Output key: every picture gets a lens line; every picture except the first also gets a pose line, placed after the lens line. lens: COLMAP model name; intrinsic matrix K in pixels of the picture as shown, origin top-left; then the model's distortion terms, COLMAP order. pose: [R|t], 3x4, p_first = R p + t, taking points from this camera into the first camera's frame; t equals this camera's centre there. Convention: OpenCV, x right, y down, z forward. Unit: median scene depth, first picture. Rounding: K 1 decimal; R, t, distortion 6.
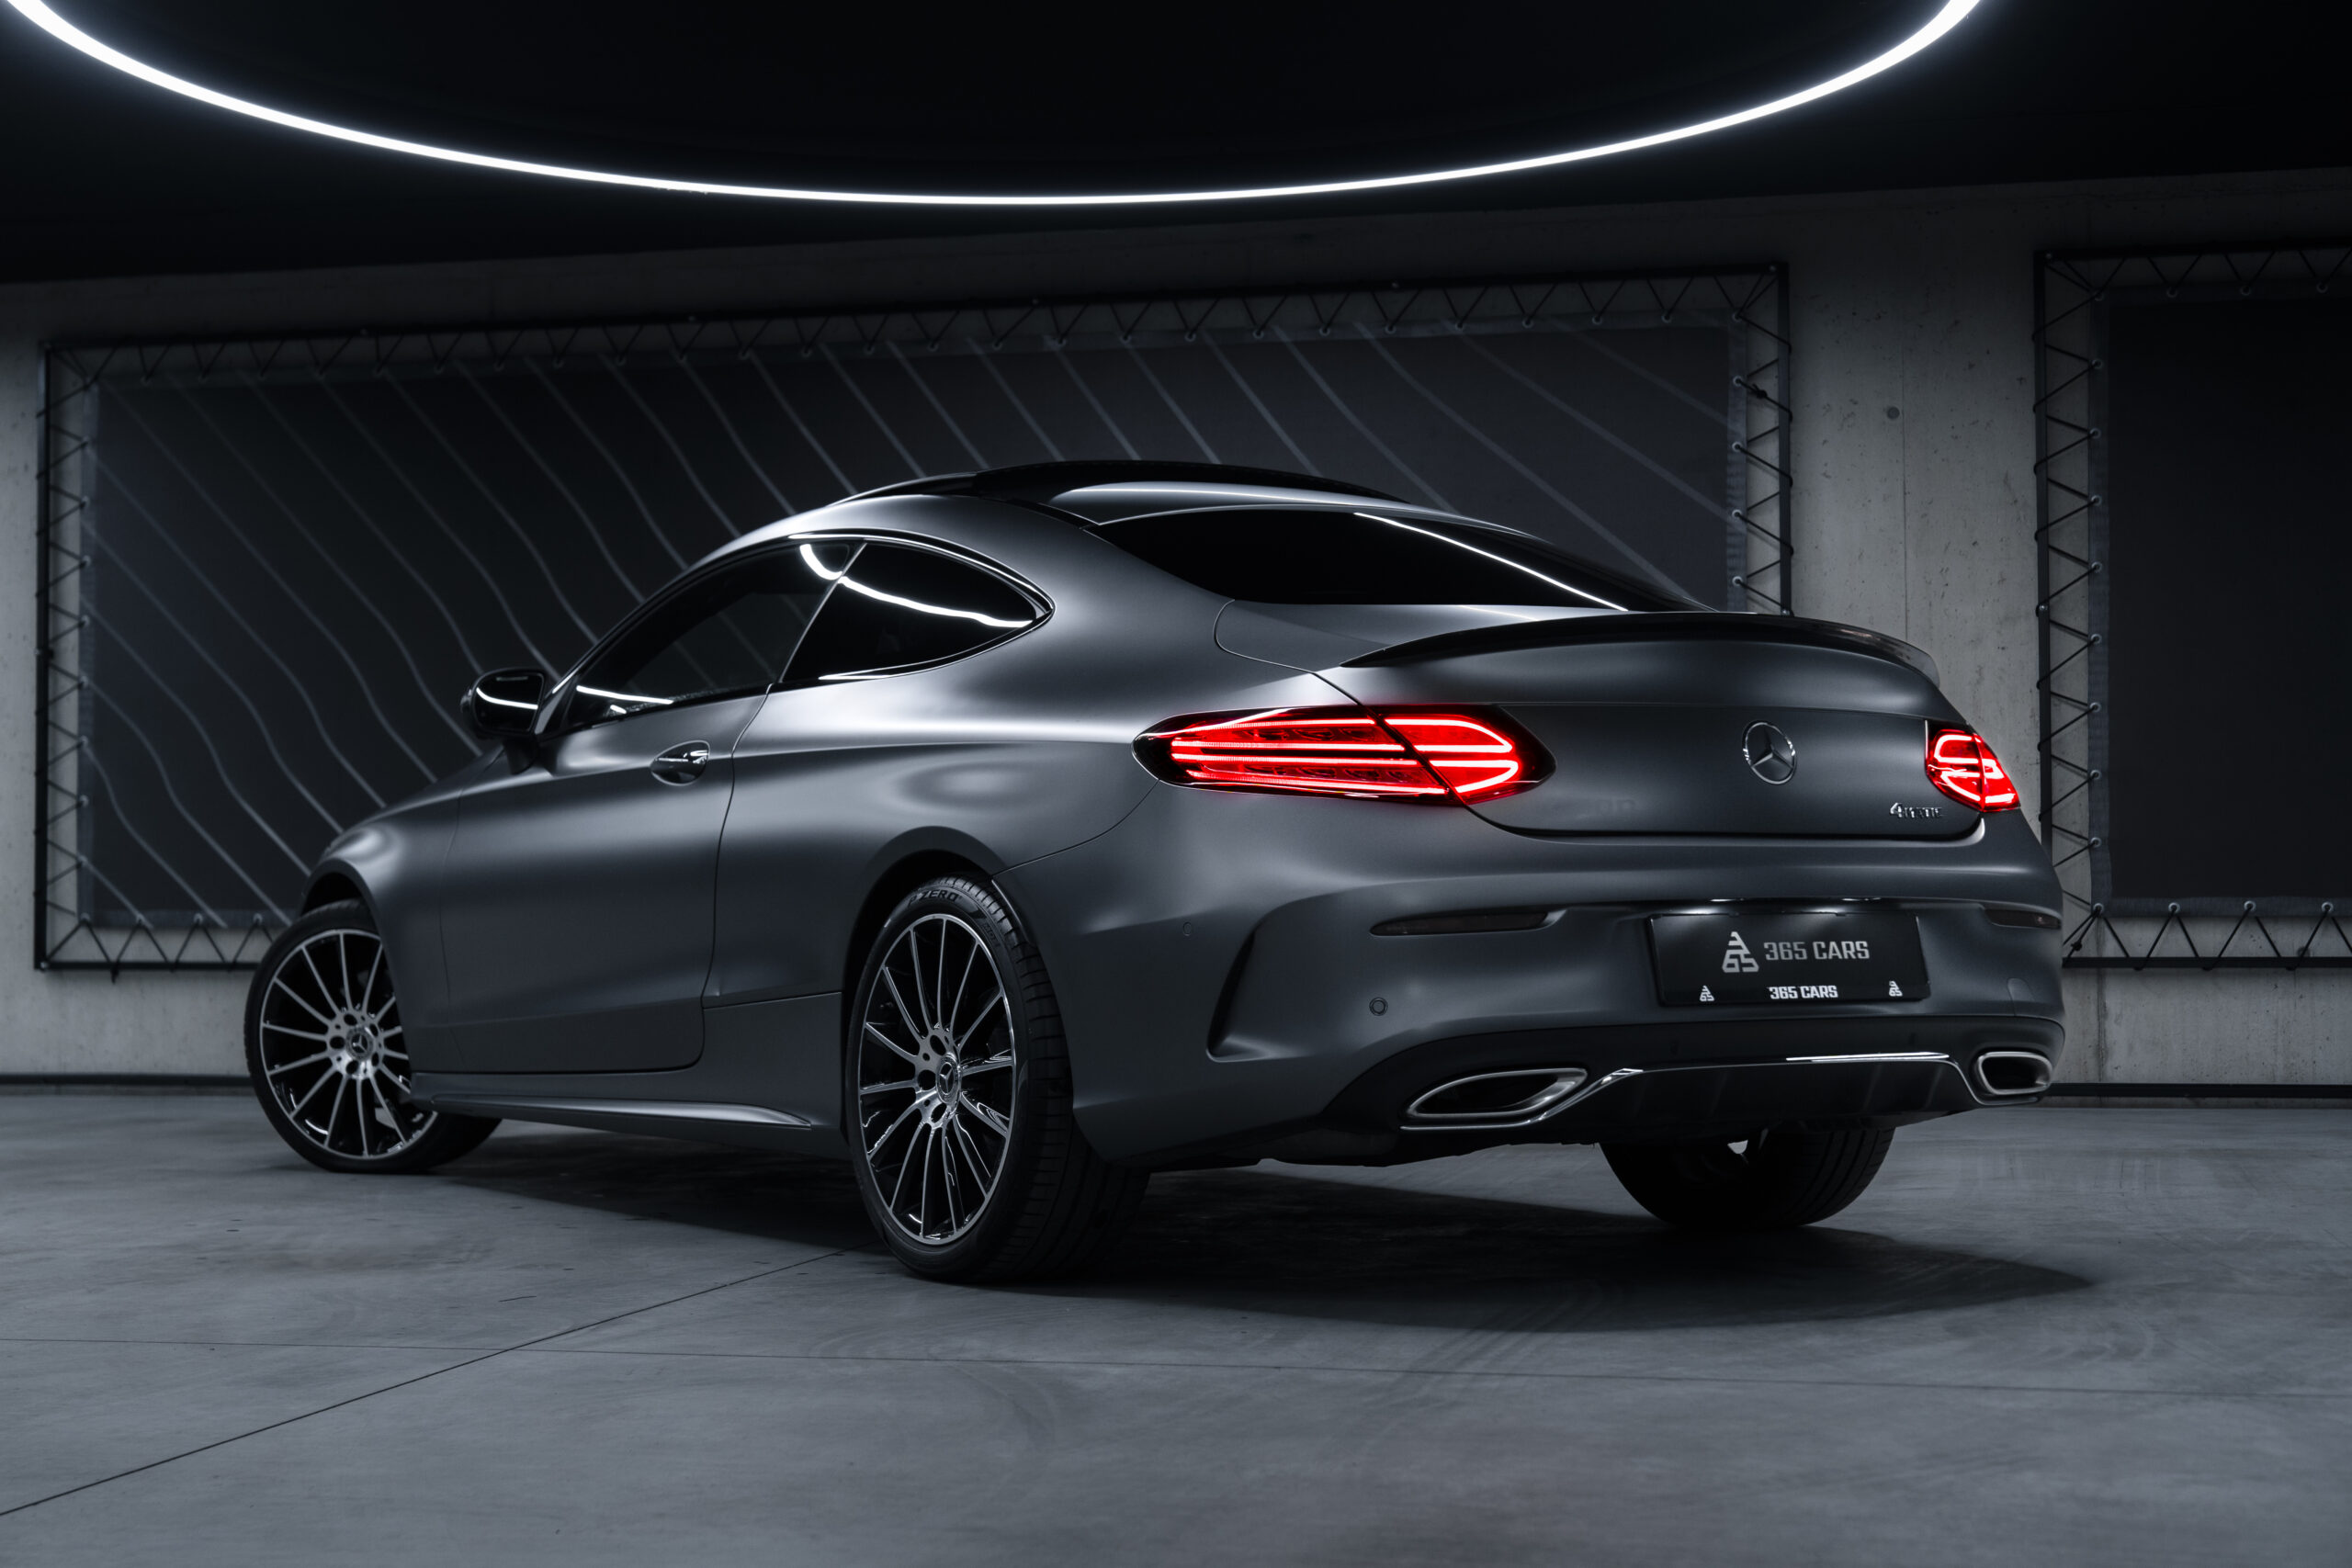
lens RADIAL K [[3512.4, 0, 1176.0], [0, 3512.4, 784.0], [0, 0, 1]] dist [0.019909, -0.007082]
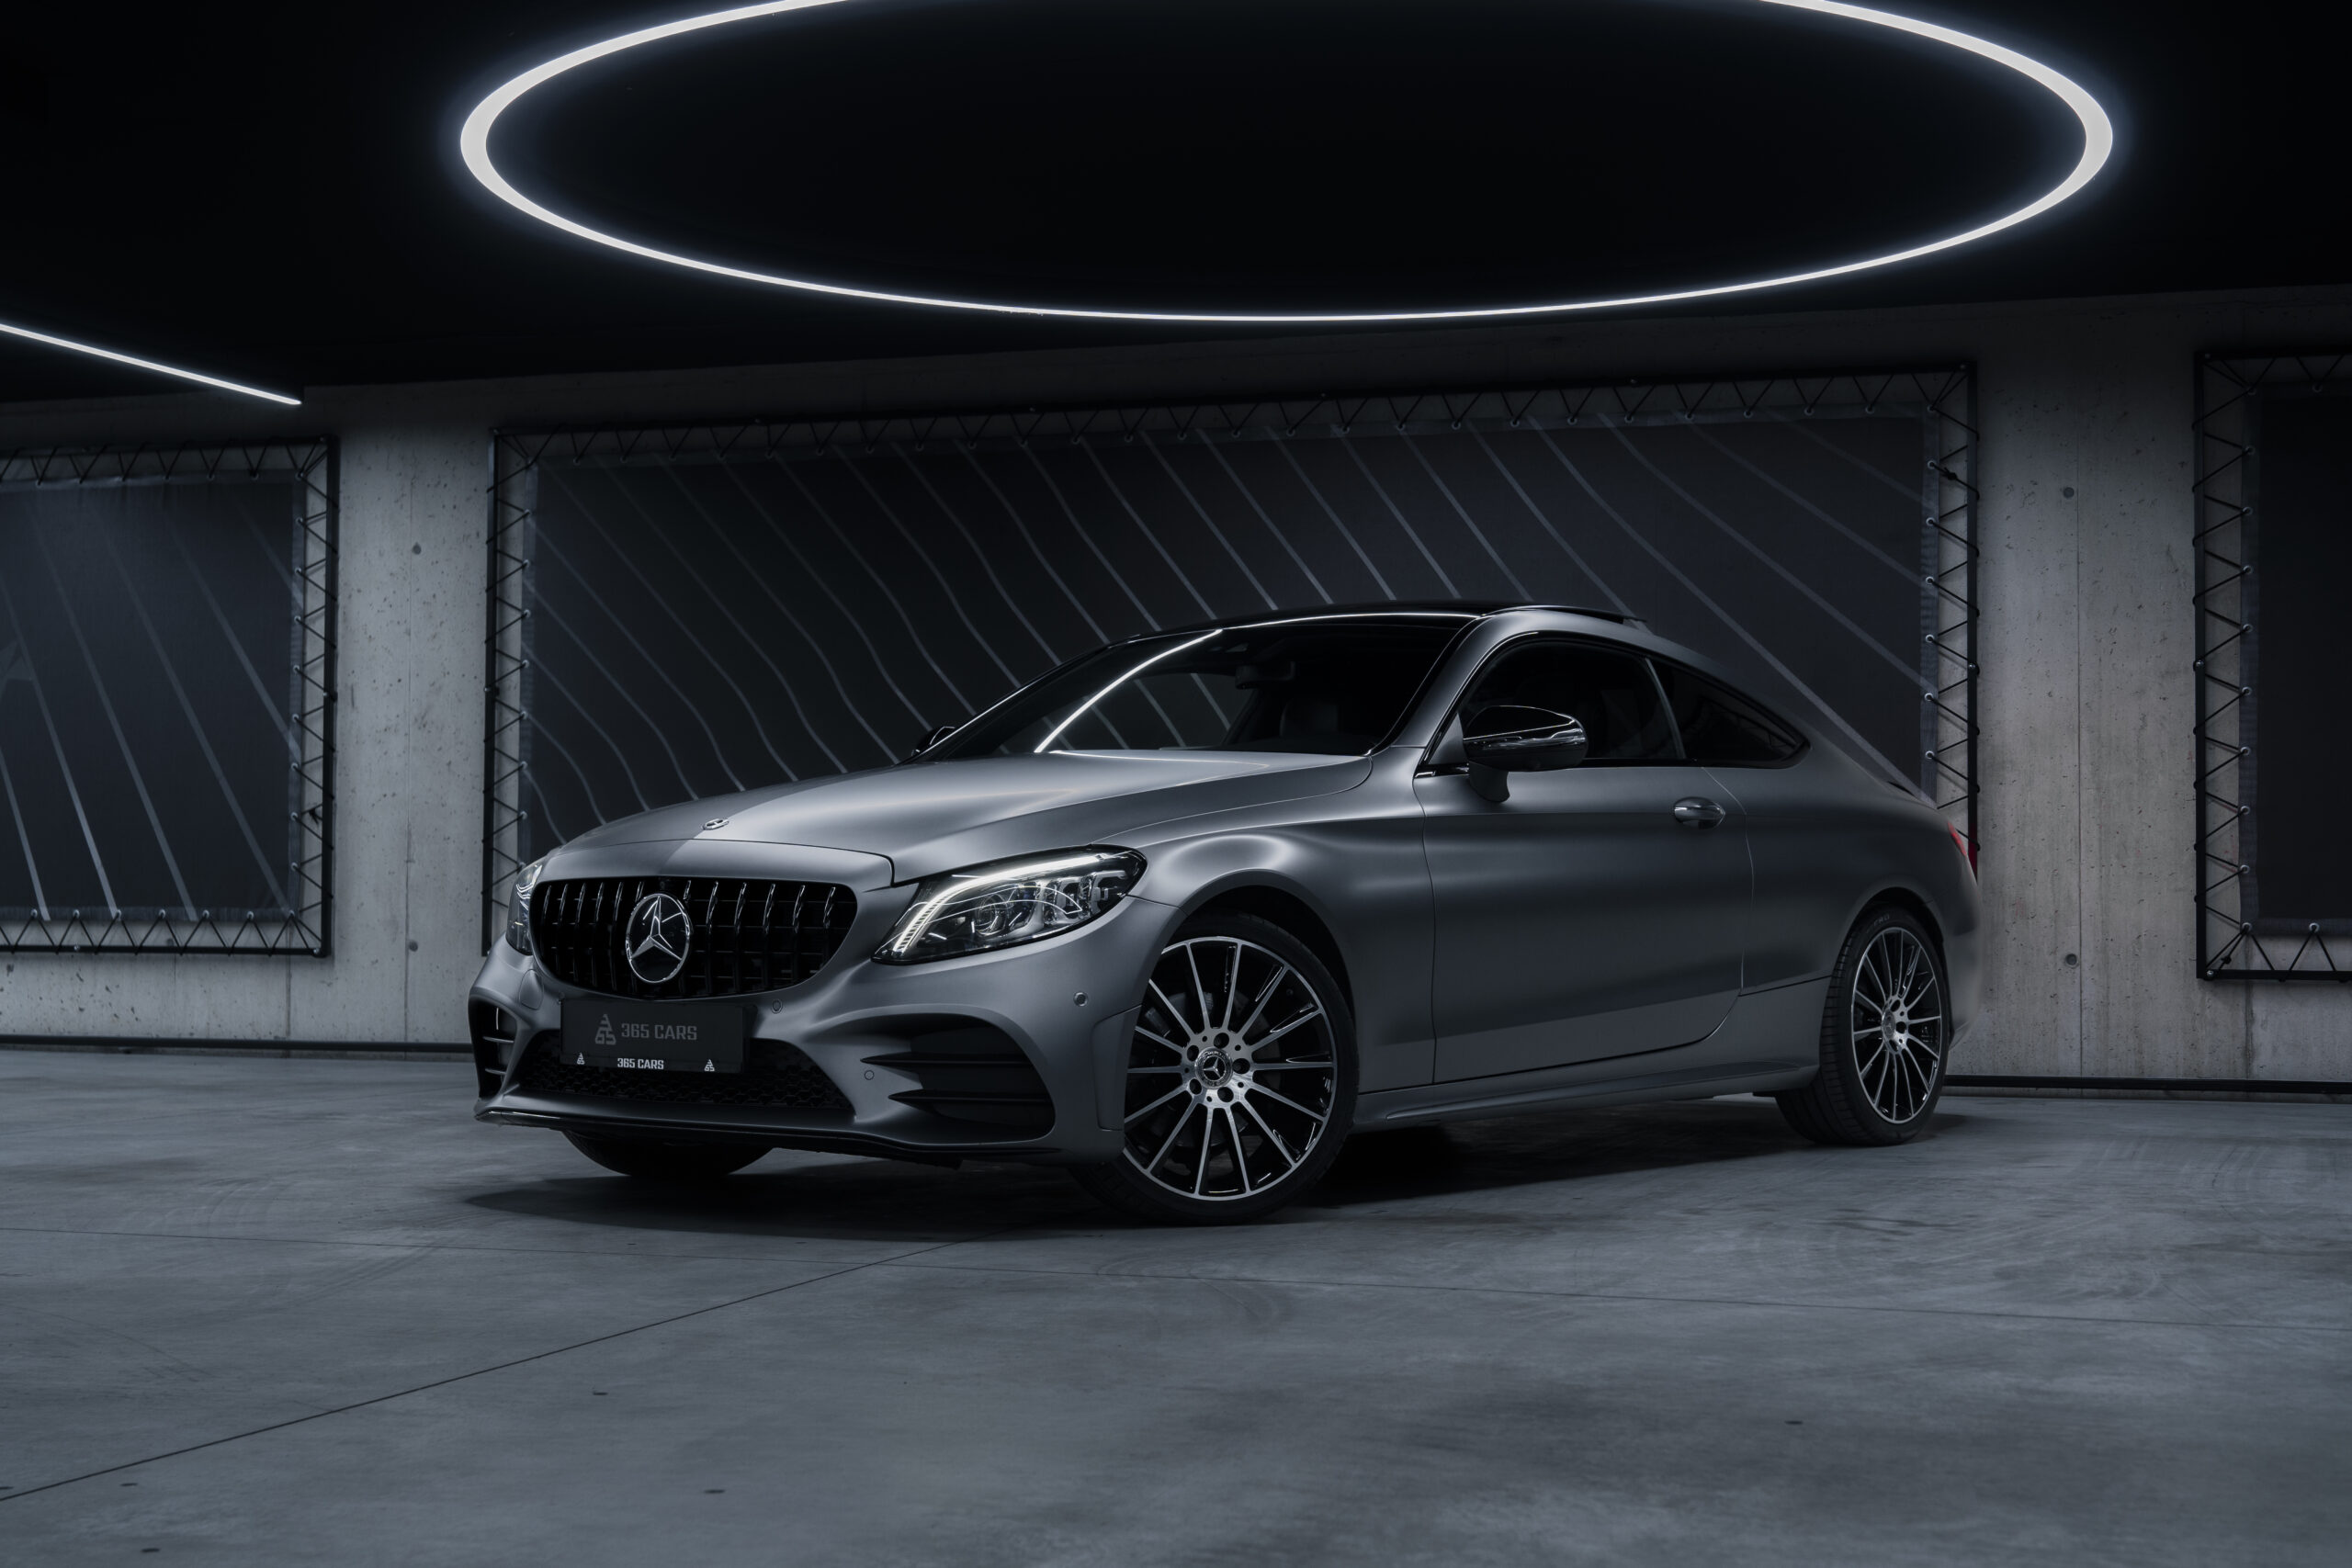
lens RADIAL K [[3317.5, 0, 1176.0], [0, 3317.5, 784.0], [0, 0, 1]] dist [0.011126, 0.047172]
pose [[0.995230, 0.007209, -0.097287, 0.020205], [-0.007092, 0.999974, 0.001550, -0.010063], [0.097296, -0.000853, 0.995255, -0.105616]]
